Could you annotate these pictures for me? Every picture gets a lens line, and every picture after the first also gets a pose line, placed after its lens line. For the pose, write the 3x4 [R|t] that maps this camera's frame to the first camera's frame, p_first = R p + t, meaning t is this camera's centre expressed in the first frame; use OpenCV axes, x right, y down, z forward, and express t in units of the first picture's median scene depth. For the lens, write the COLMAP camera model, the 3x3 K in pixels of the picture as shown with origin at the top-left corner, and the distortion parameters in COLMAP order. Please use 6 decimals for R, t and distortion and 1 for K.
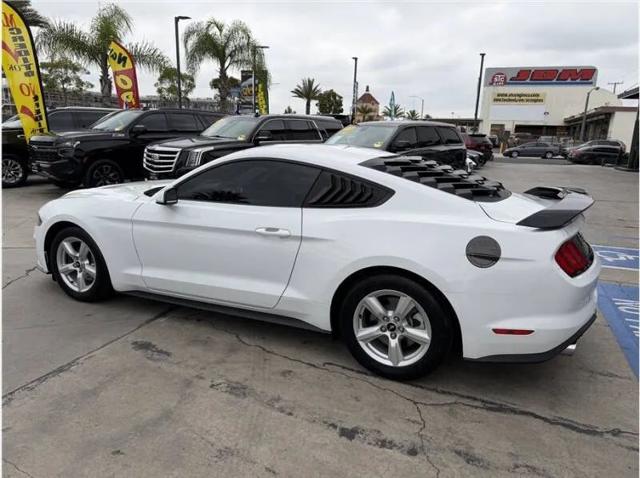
lens RADIAL K [[467.4, 0, 321.0], [0, 467.4, 241.4], [0, 0, 1]] dist [0.022633, -0.037065]
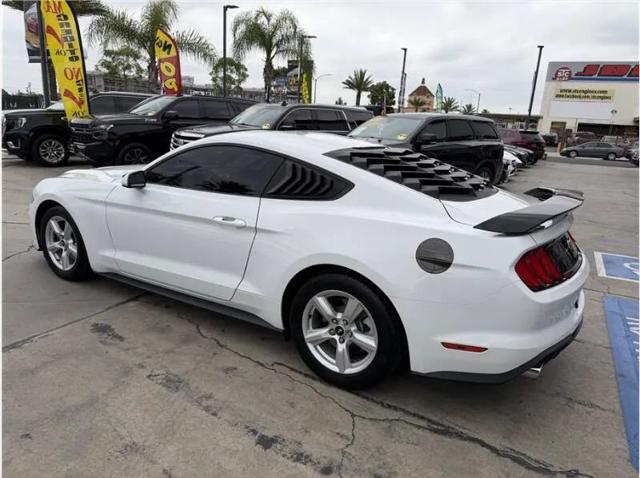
lens RADIAL K [[467.4, 0, 314.7], [0, 467.4, 236.4], [0, 0, 1]] dist [0.022633, -0.037065]
pose [[0.991492, 0.057958, -0.116548, 0.168248], [-0.057200, 0.998314, 0.009842, -0.008248], [0.116922, -0.003091, 0.993136, 0.062802]]
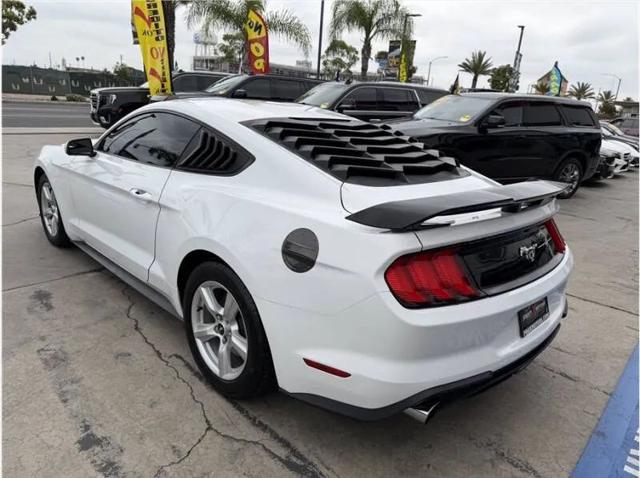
lens RADIAL K [[467.4, 0, 317.5], [0, 467.4, 237.2], [0, 0, 1]] dist [0.022633, -0.037065]
pose [[0.932009, 0.139838, -0.334372, 0.464088], [-0.126674, 0.990069, 0.060973, -0.033842], [0.339578, -0.014471, 0.940467, 0.258616]]
